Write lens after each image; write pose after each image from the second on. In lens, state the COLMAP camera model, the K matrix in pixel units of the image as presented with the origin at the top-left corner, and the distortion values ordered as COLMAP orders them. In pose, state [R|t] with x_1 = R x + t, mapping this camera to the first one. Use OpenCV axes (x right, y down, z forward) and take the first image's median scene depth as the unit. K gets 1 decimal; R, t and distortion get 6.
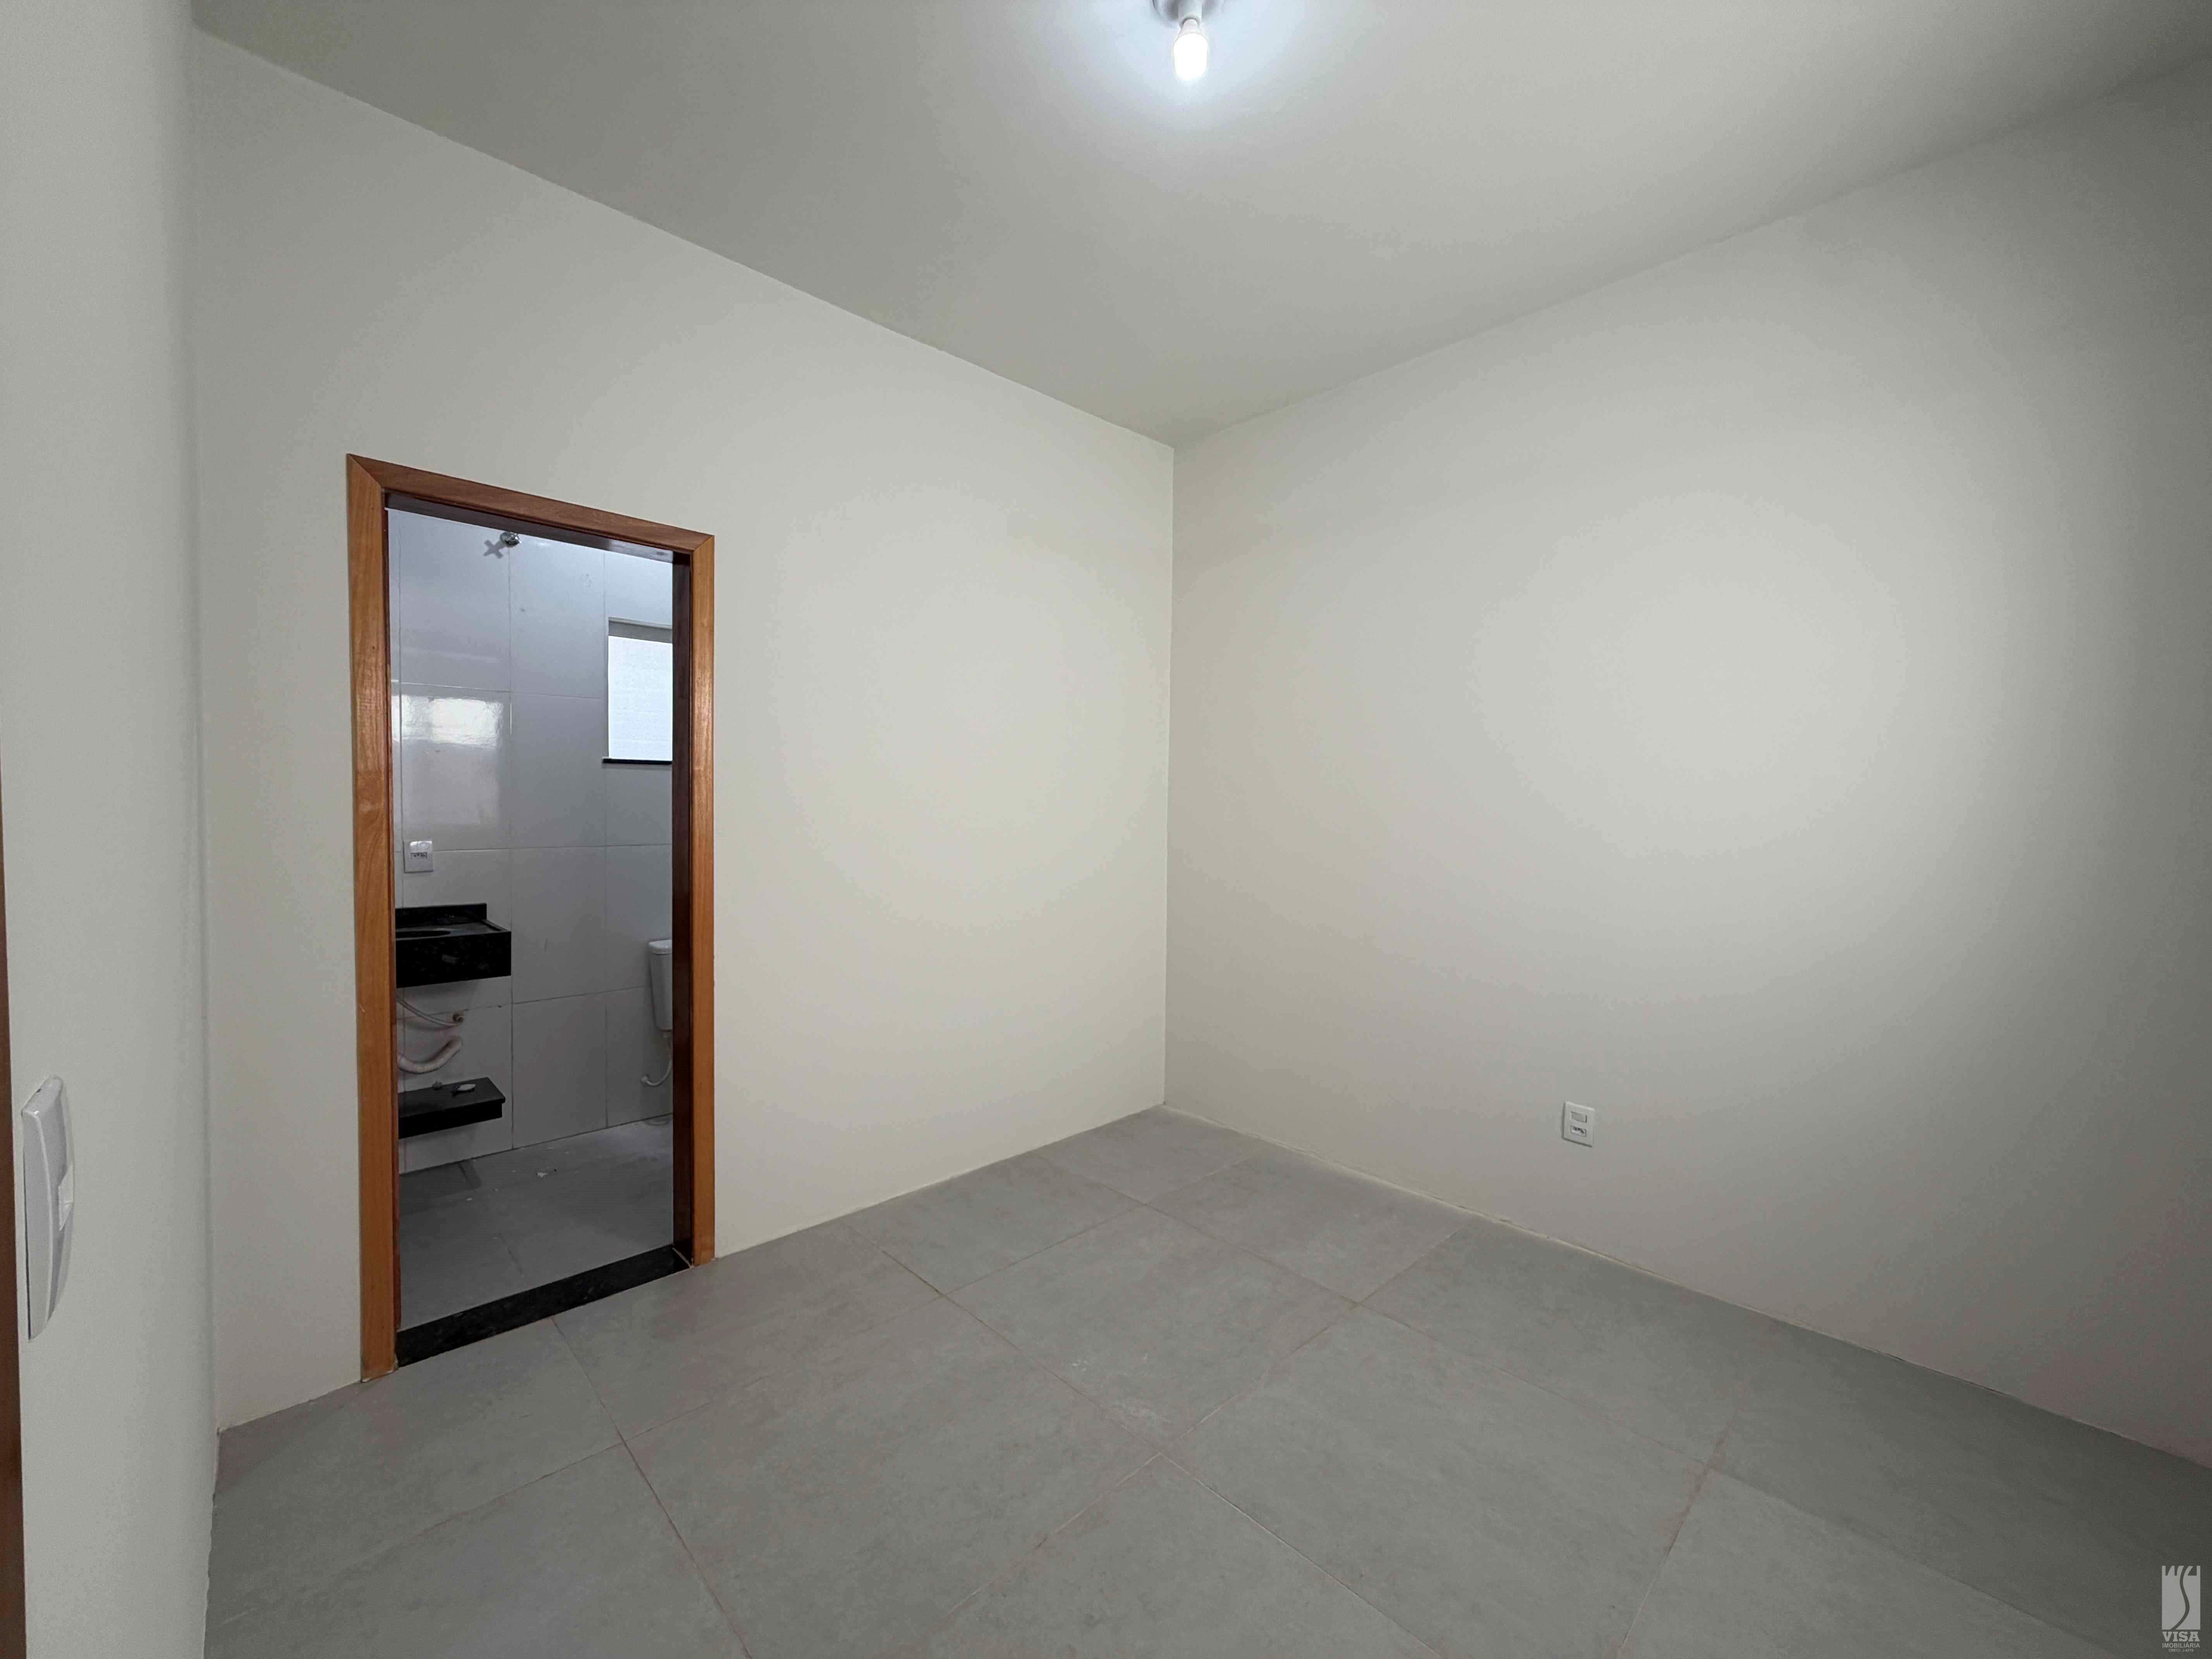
lens RADIAL K [[879.9, 0, 1093.0], [0, 879.9, 832.8], [0, 0, 1]] dist [0.006515, -0.001162]
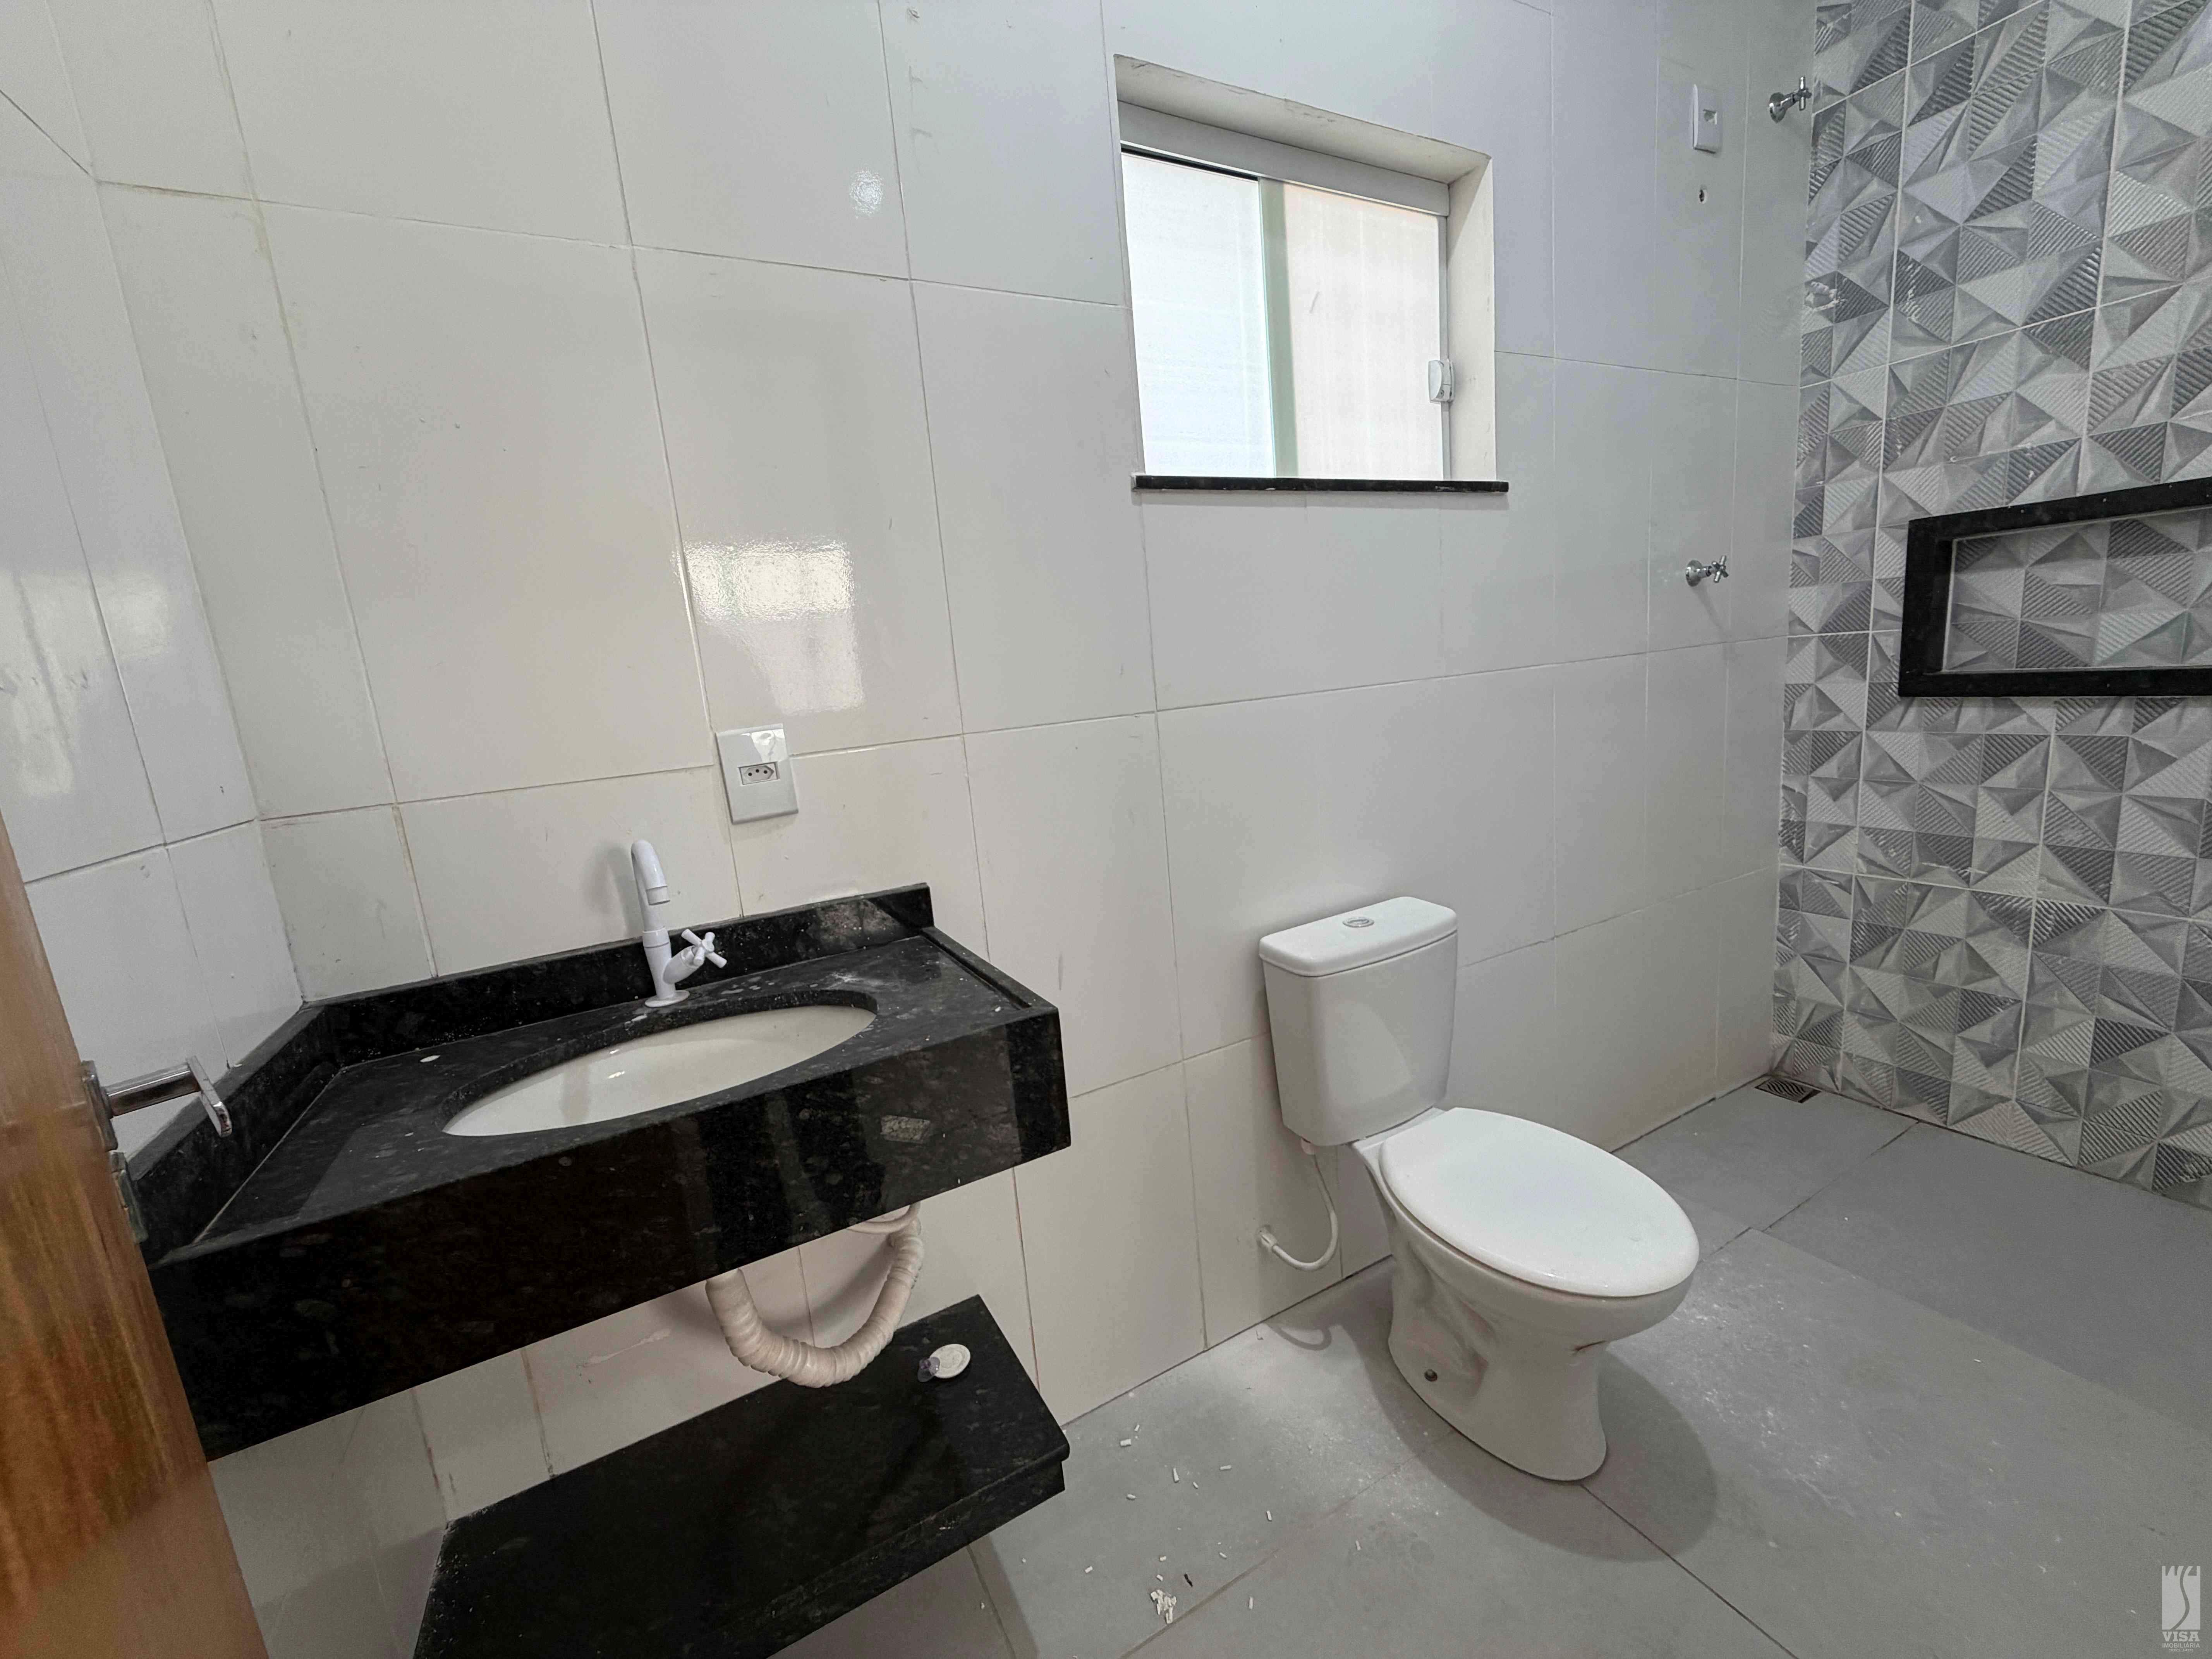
lens RADIAL K [[879.9, 0, 1094.4], [0, 879.9, 828.3], [0, 0, 1]] dist [0.006515, -0.001162]
pose [[0.958343, -0.045886, -0.281909, -0.510166], [0.090119, 0.985171, 0.146002, 0.007370], [0.271030, -0.165326, 0.948267, 0.663231]]
